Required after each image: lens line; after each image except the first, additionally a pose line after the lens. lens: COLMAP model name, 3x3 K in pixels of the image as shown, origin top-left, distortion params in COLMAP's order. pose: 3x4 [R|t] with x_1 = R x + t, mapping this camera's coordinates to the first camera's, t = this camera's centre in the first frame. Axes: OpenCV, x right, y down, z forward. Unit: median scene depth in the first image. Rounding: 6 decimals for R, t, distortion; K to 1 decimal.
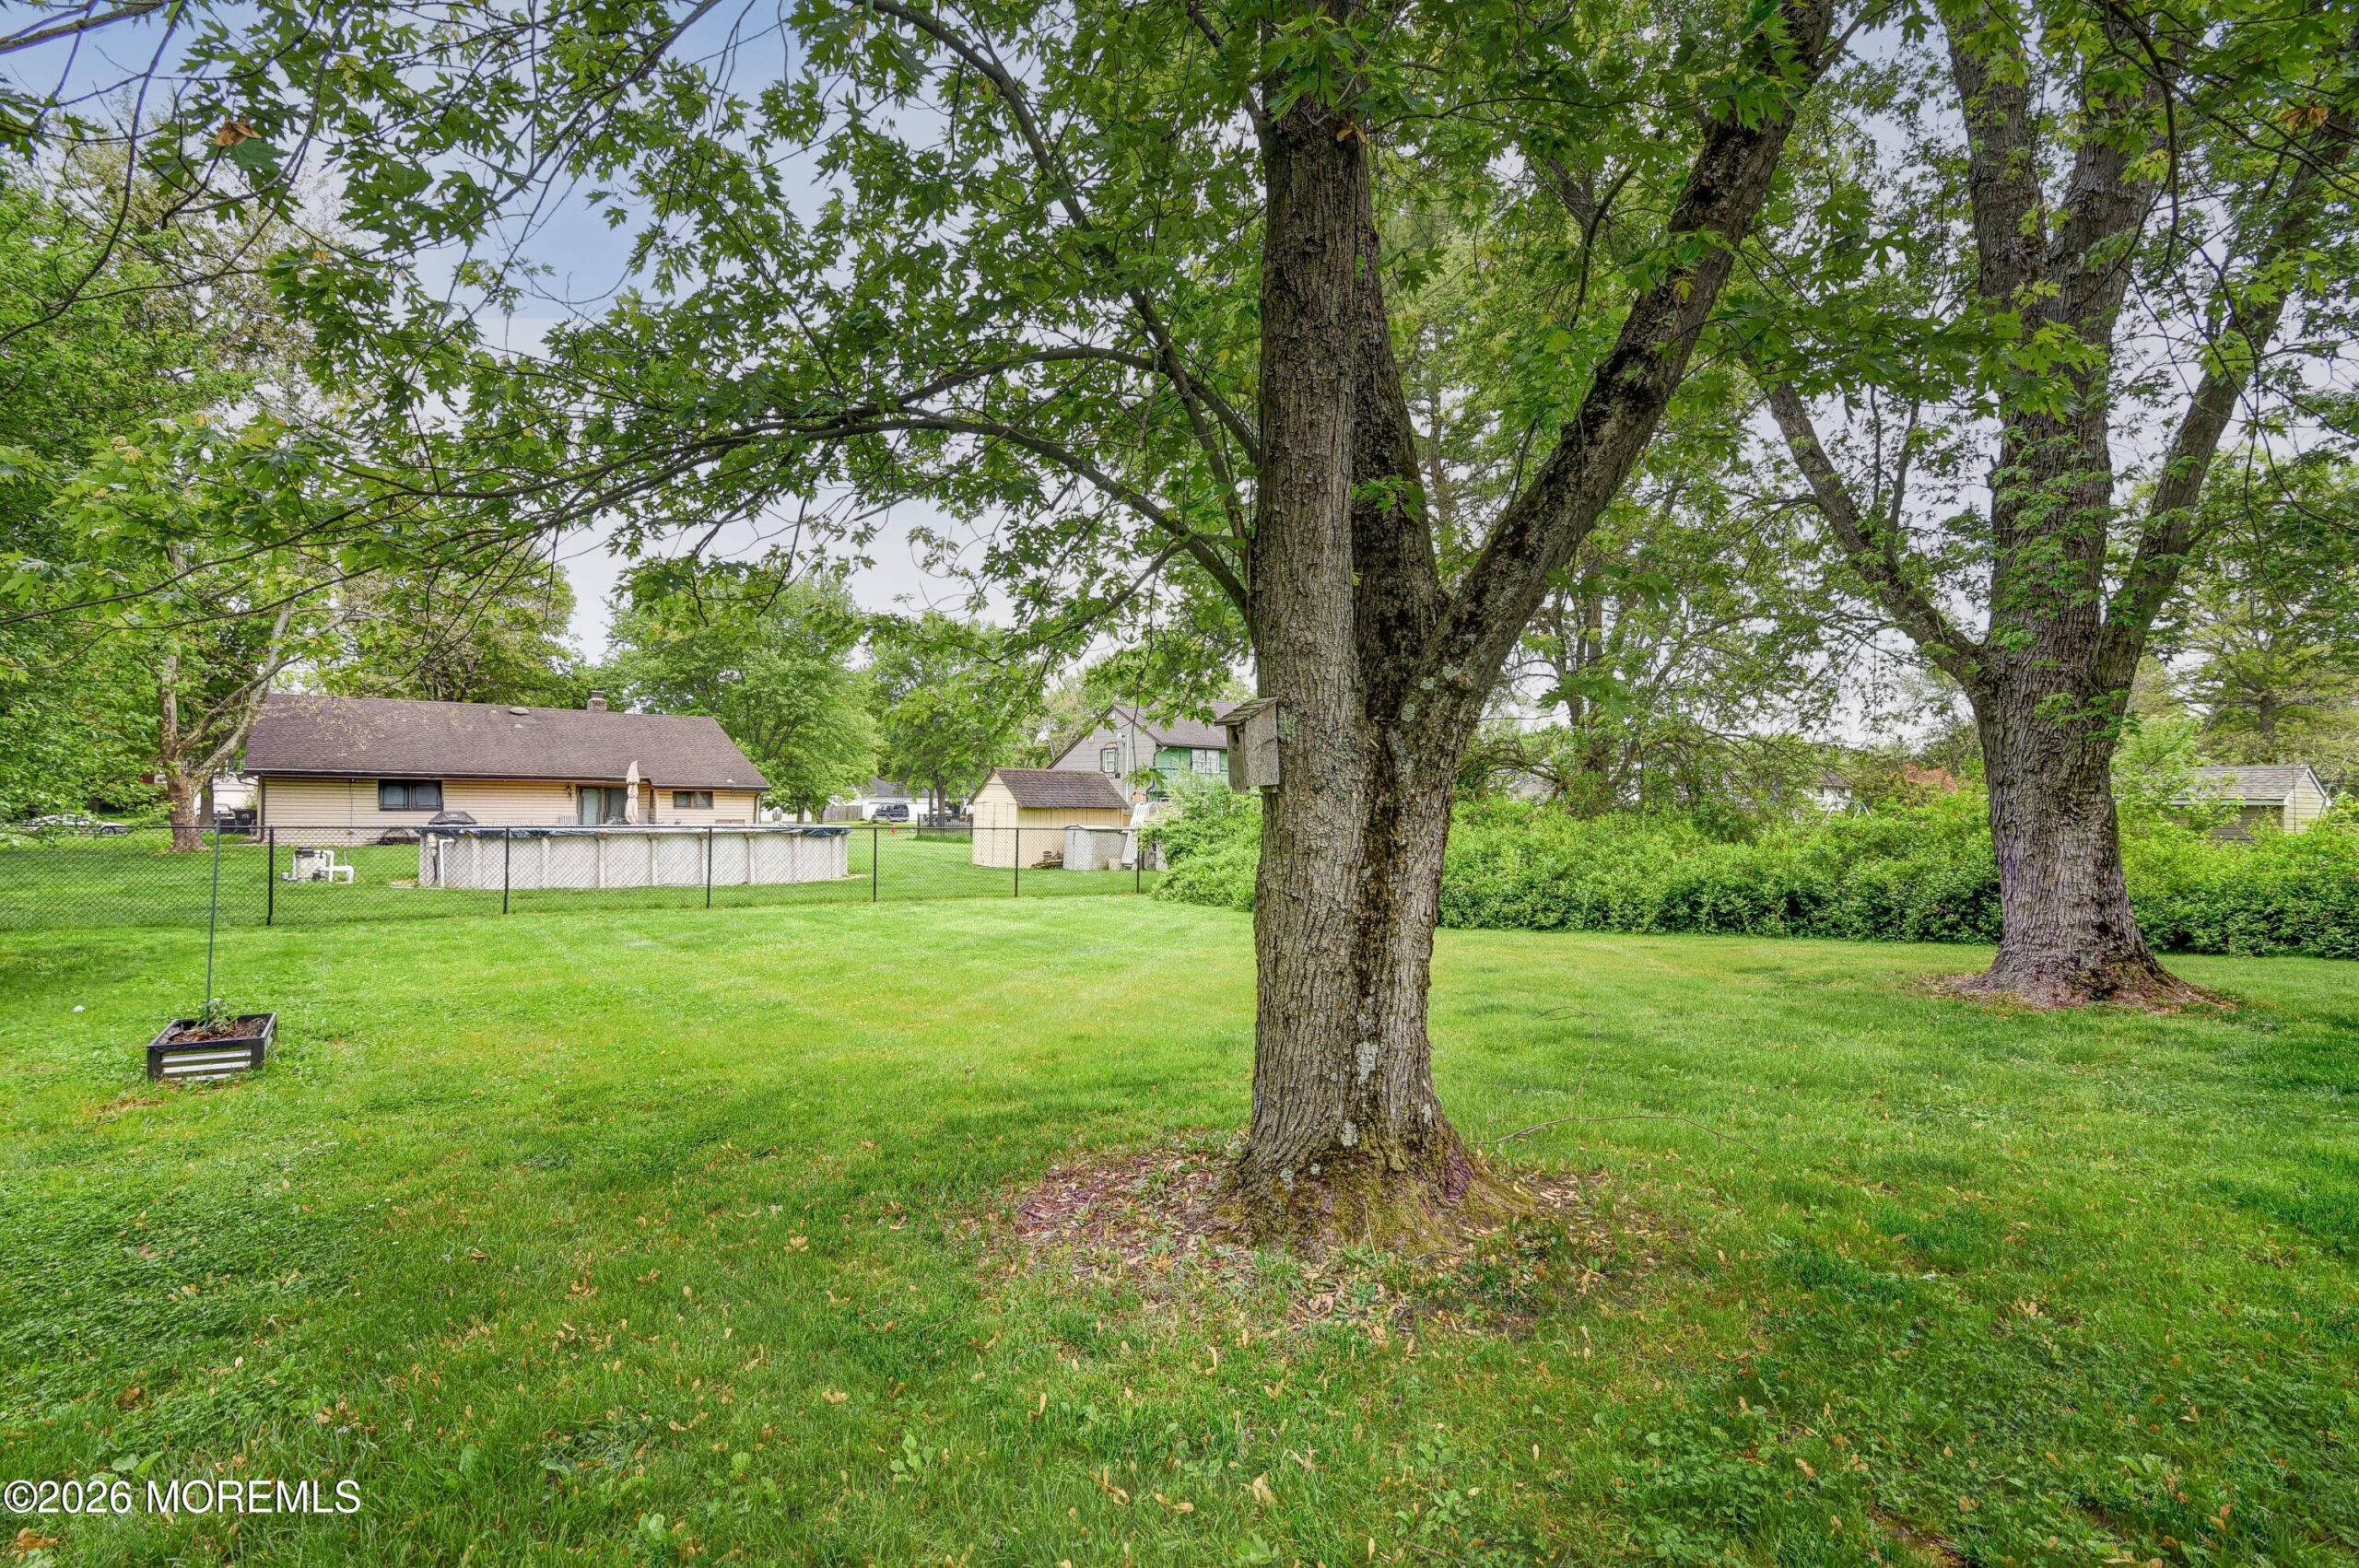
lens RADIAL K [[1169.2, 0, 1171.7], [0, 1169.2, 794.8], [0, 0, 1]] dist [-0.000902, -0.000475]
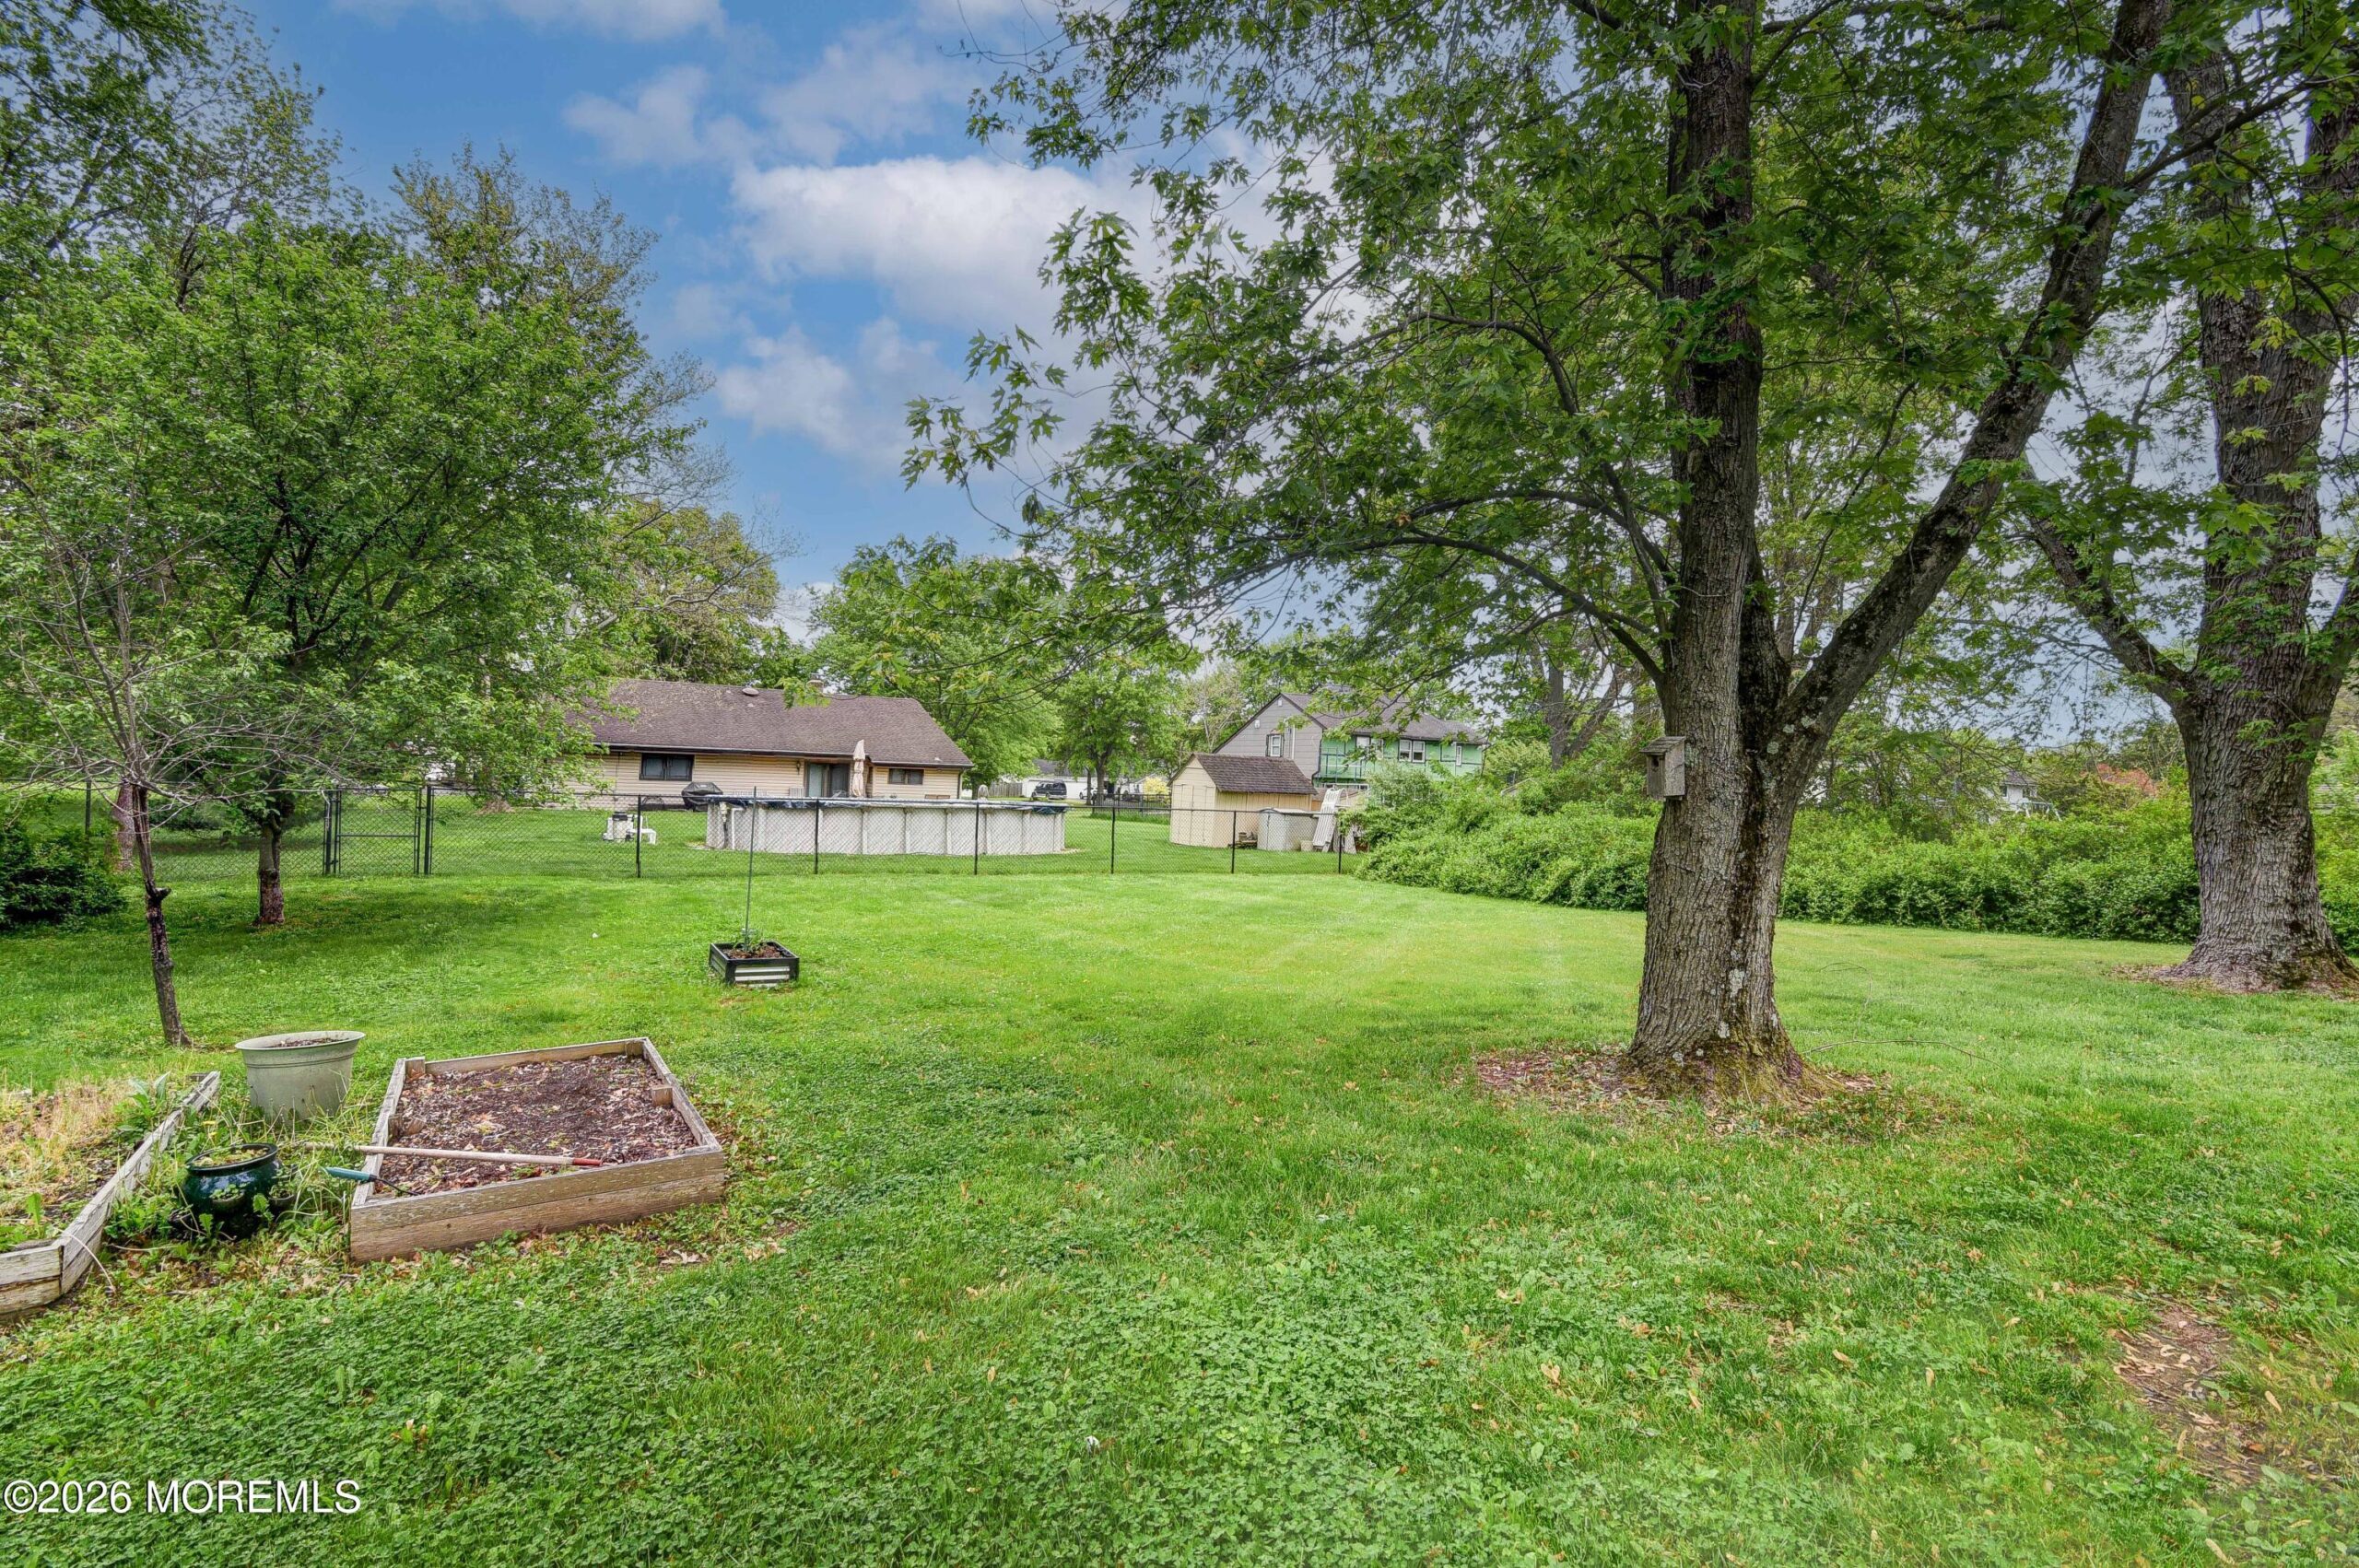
lens RADIAL K [[1173.2, 0, 1195.1], [0, 1173.2, 800.9], [0, 0, 1]] dist [-0.000819, 0.000133]
pose [[0.995434, 0.024080, -0.092361, -0.095191], [-0.022177, 0.999521, 0.021568, -0.004754], [0.092836, -0.019421, 0.995492, -0.133876]]
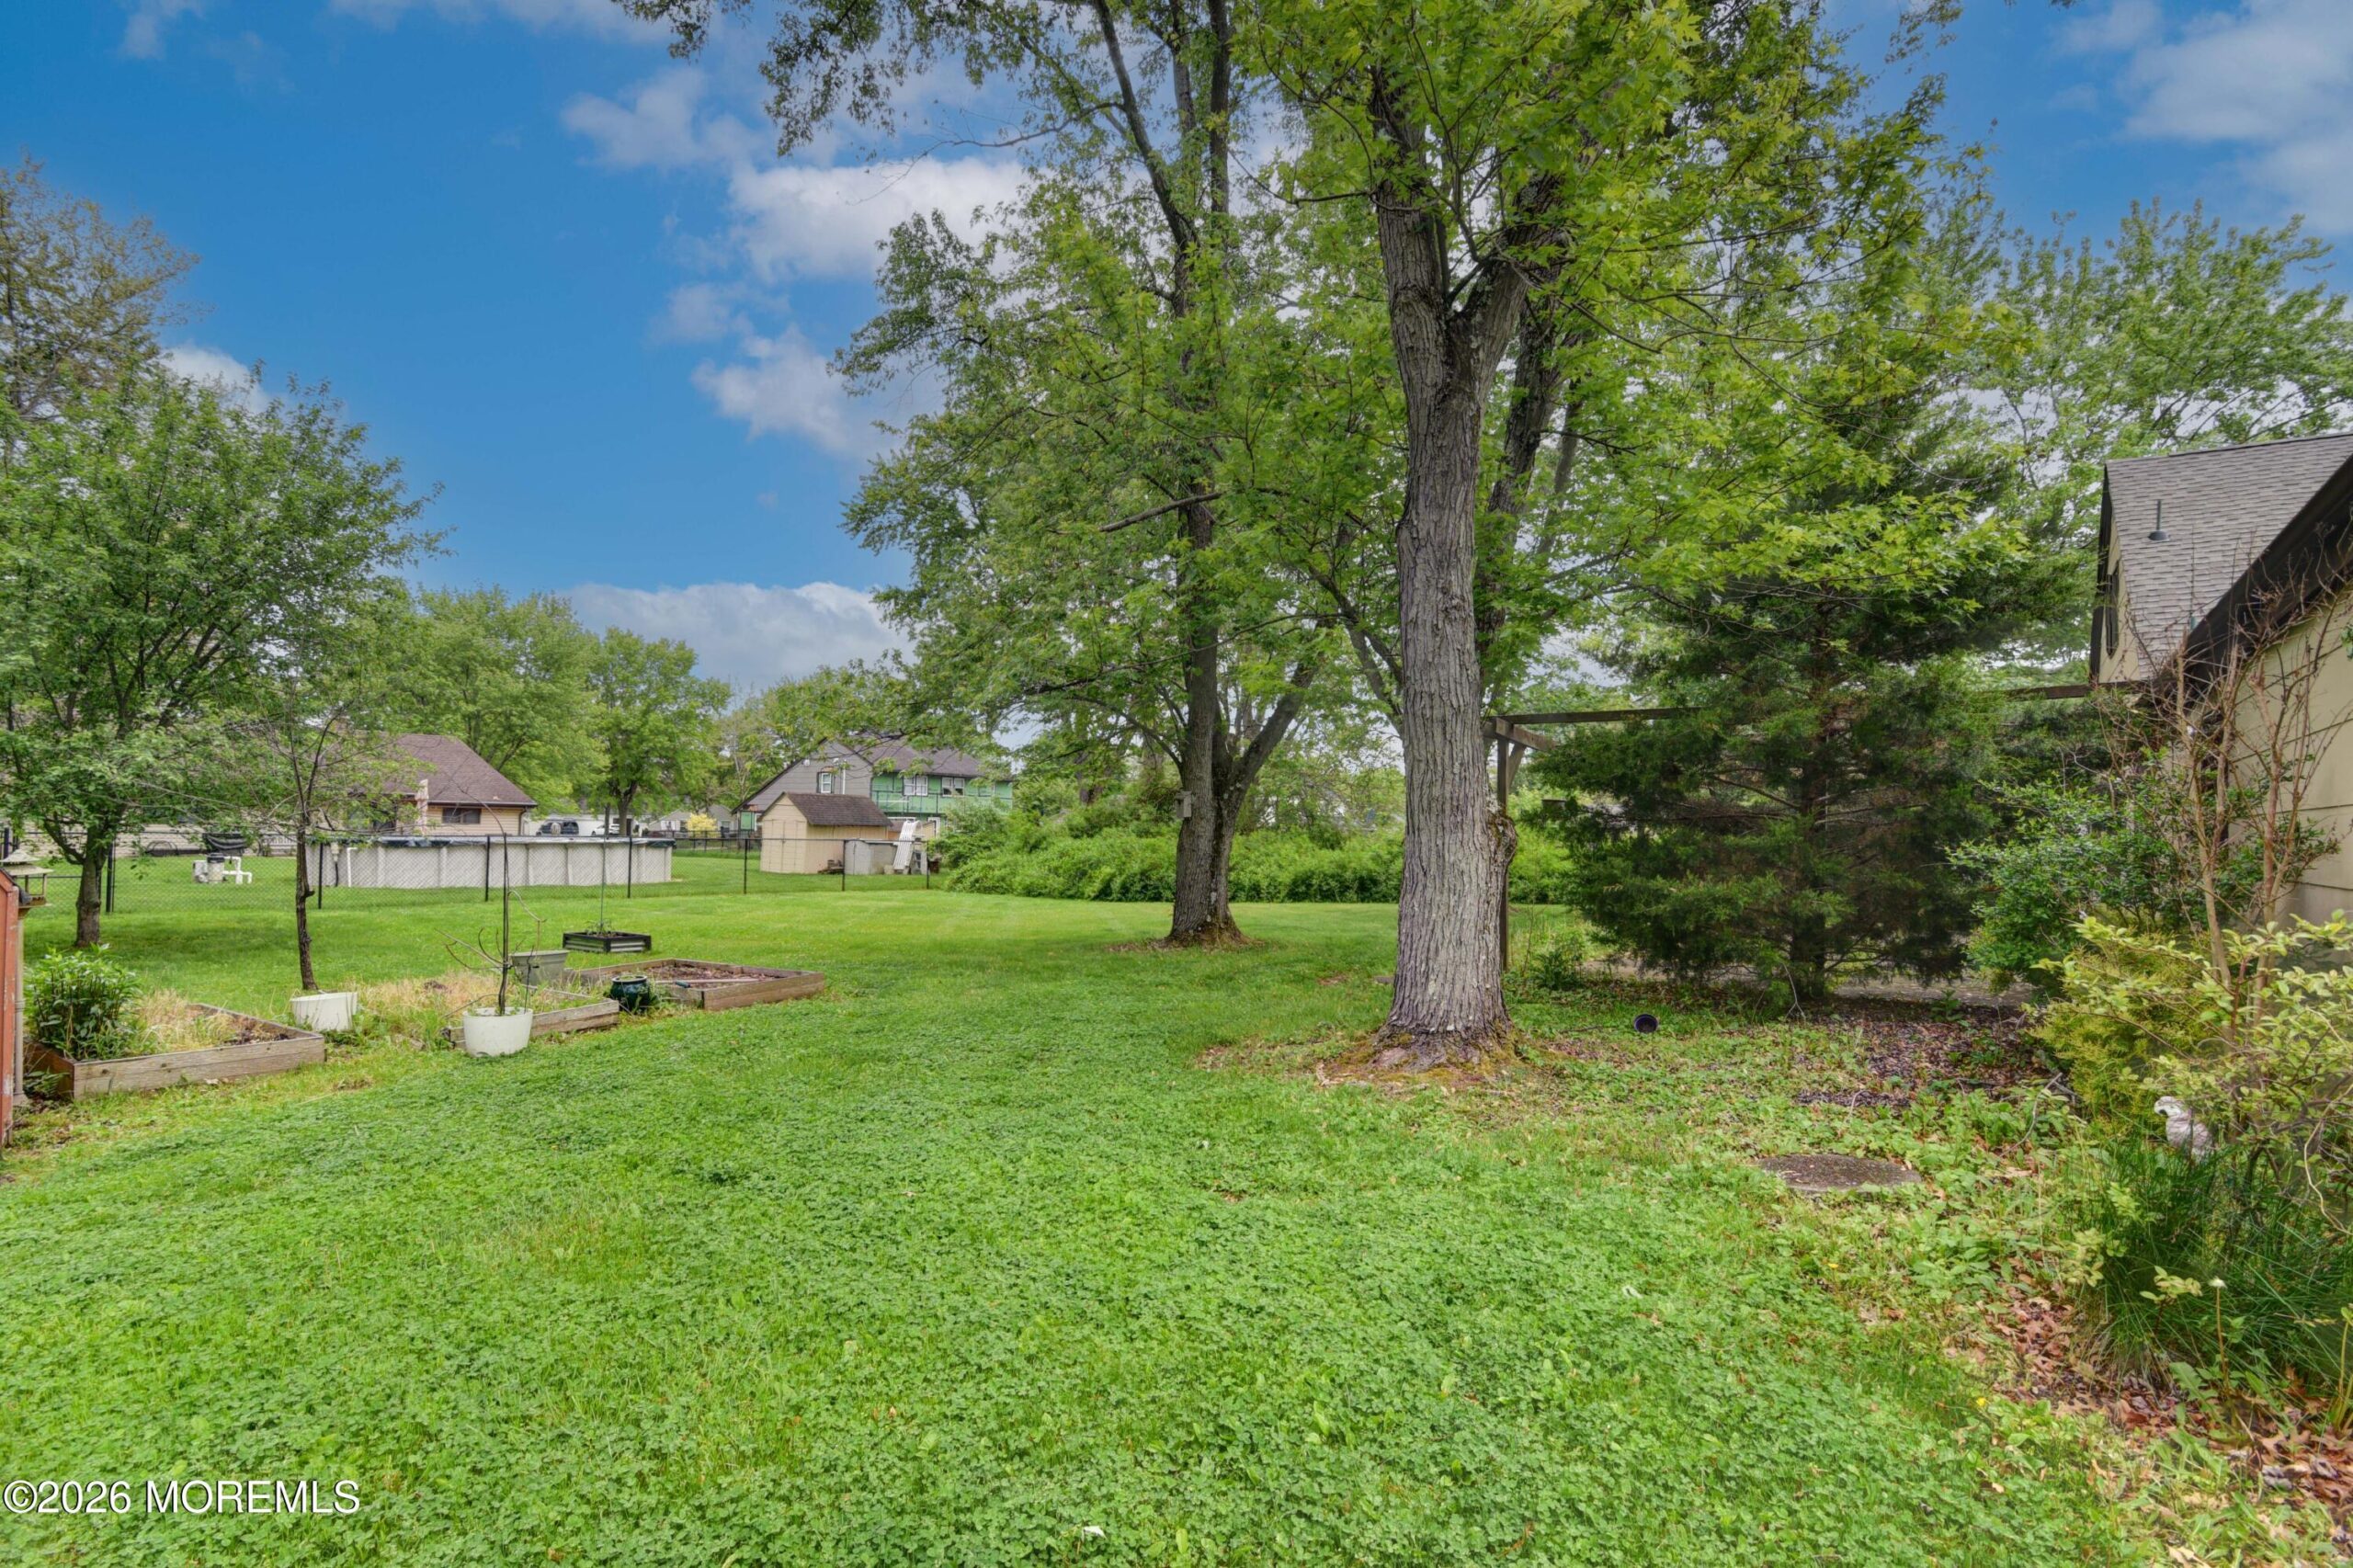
lens RADIAL K [[1170.4, 0, 1192.1], [0, 1170.4, 800.9], [0, 0, 1]] dist [-0.000819, 0.000133]
pose [[0.950742, 0.013303, 0.309696, -0.237356], [-0.009591, 0.999863, -0.013506, -0.002190], [-0.309833, 0.009871, 0.950740, -0.555768]]
